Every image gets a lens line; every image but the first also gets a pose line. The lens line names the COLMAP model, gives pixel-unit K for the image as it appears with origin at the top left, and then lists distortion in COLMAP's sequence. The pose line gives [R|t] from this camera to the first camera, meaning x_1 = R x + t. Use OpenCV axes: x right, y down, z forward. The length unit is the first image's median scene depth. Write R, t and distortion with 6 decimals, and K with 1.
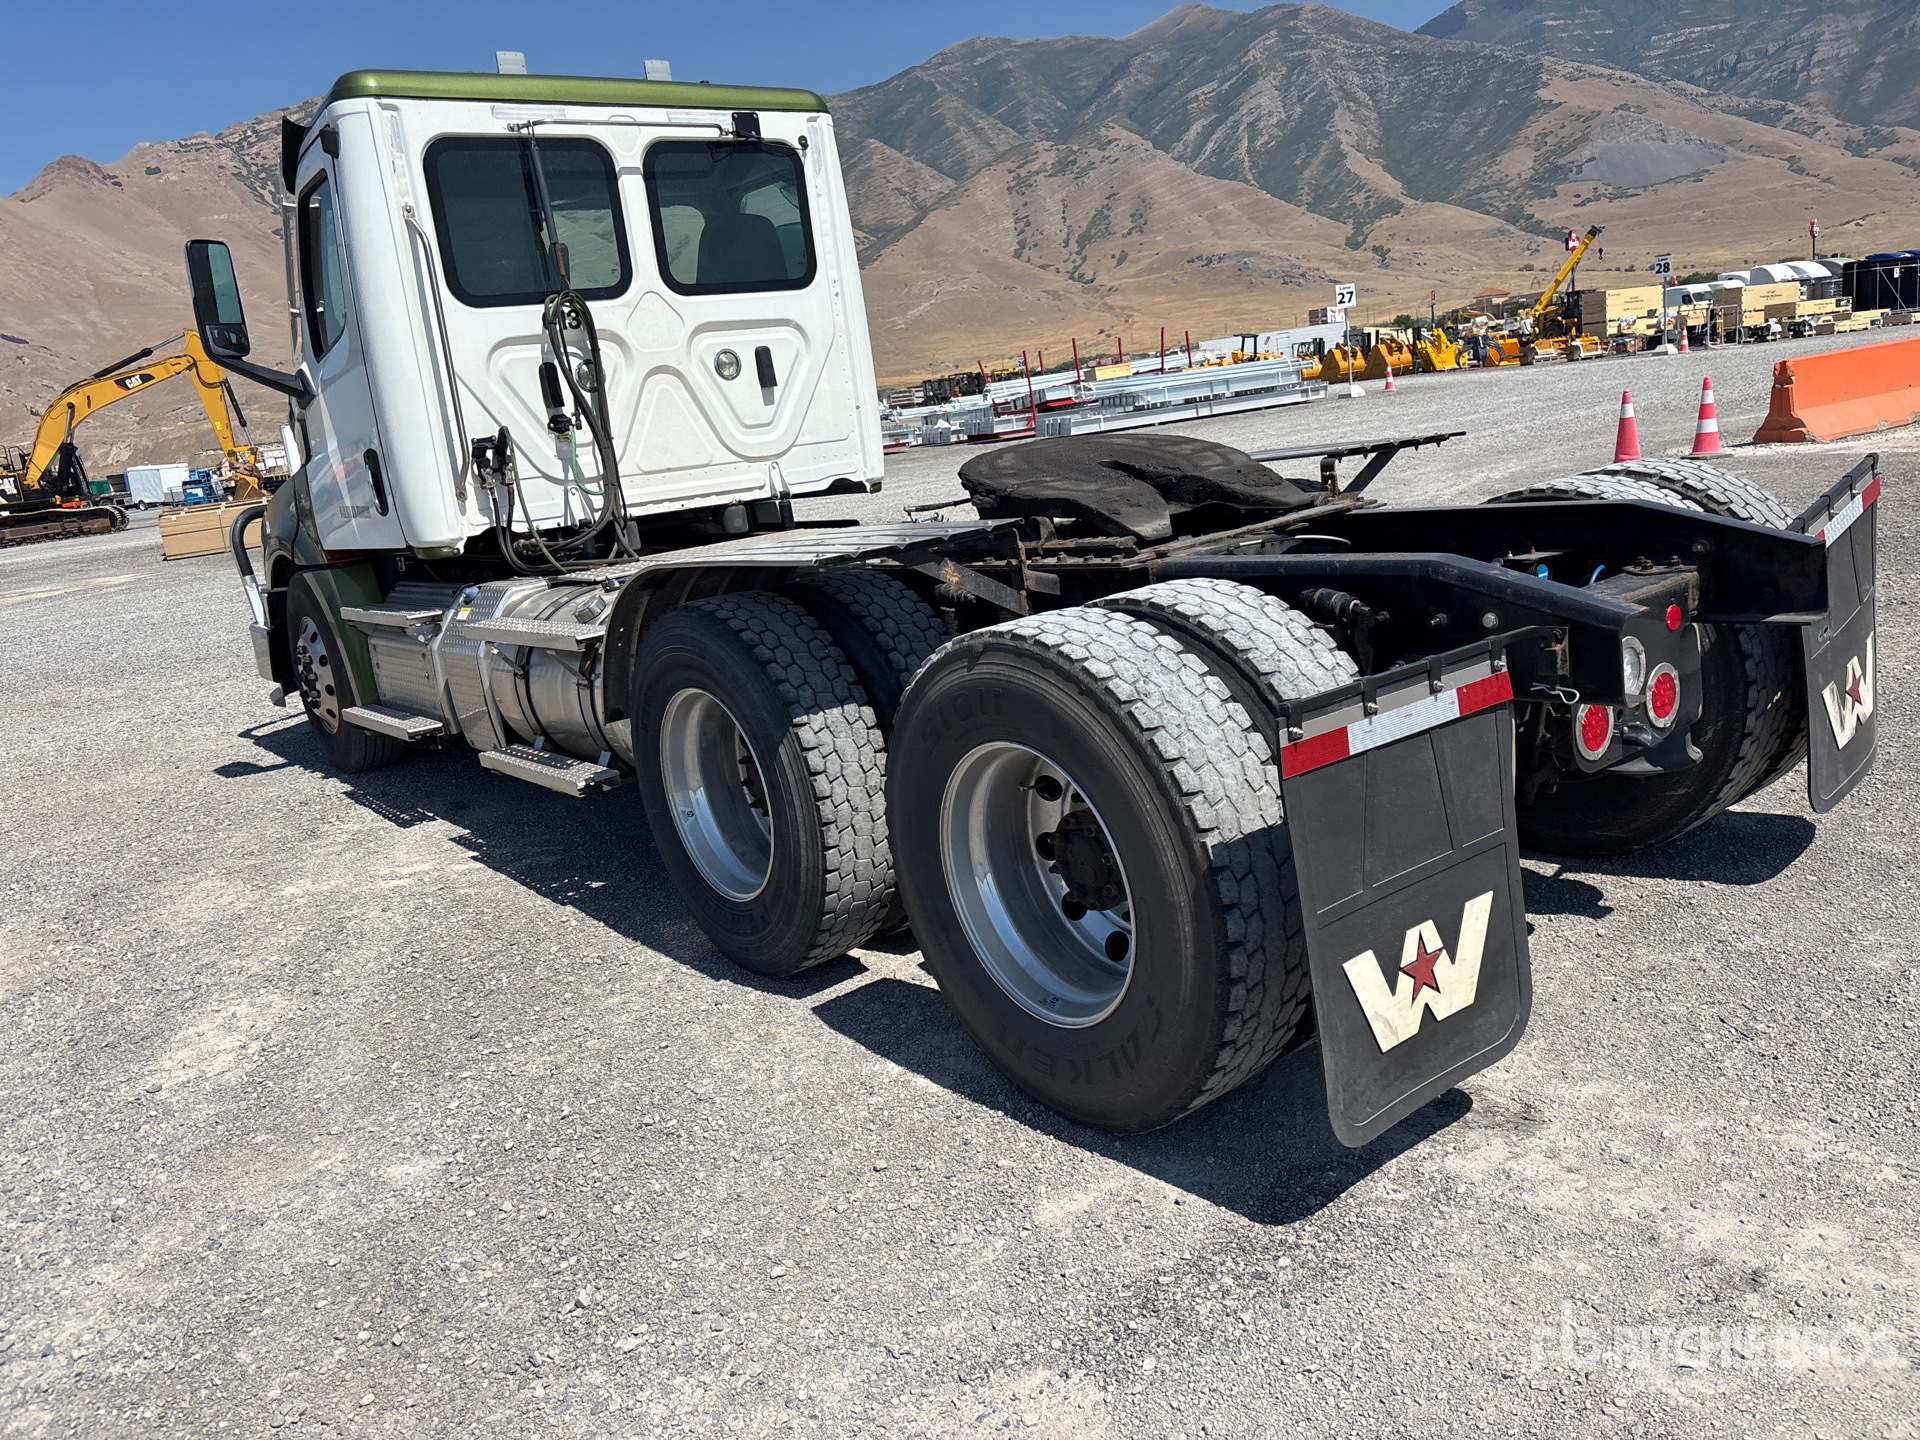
lens RADIAL K [[1461.2, 0, 961.2], [0, 1461.2, 705.5], [0, 0, 1]] dist [0.056405, -0.061386]
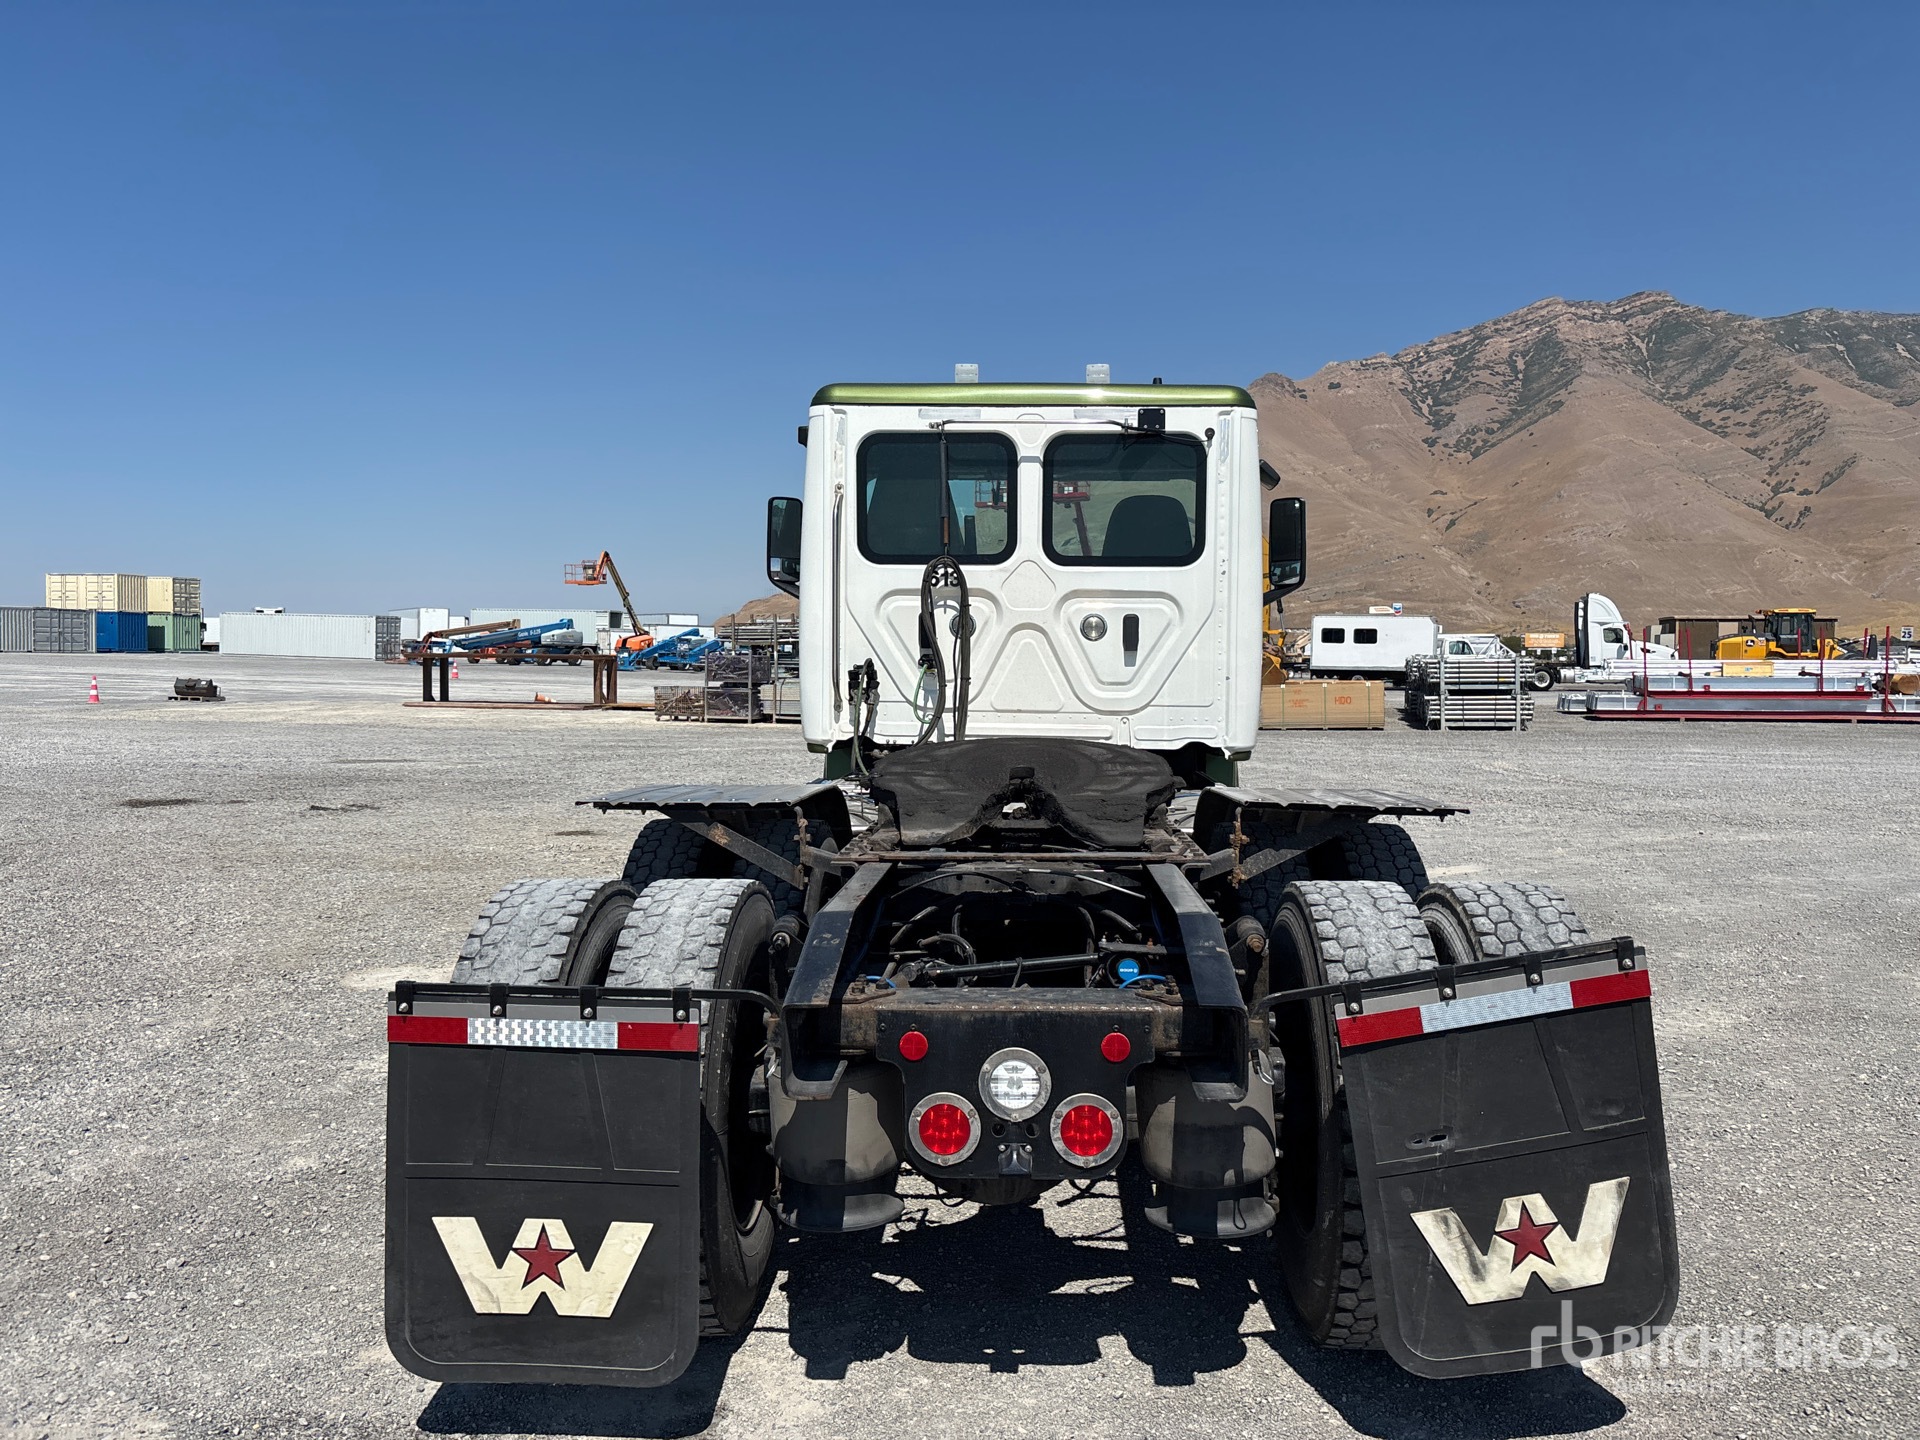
lens RADIAL K [[1461.2, 0, 953.8], [0, 1461.2, 714.8], [0, 0, 1]] dist [0.056405, -0.061386]
pose [[0.741422, 0.152012, -0.653595, 0.526023], [-0.232960, 0.971733, -0.038260, -0.108571], [0.629304, 0.180629, 0.755877, 0.122570]]
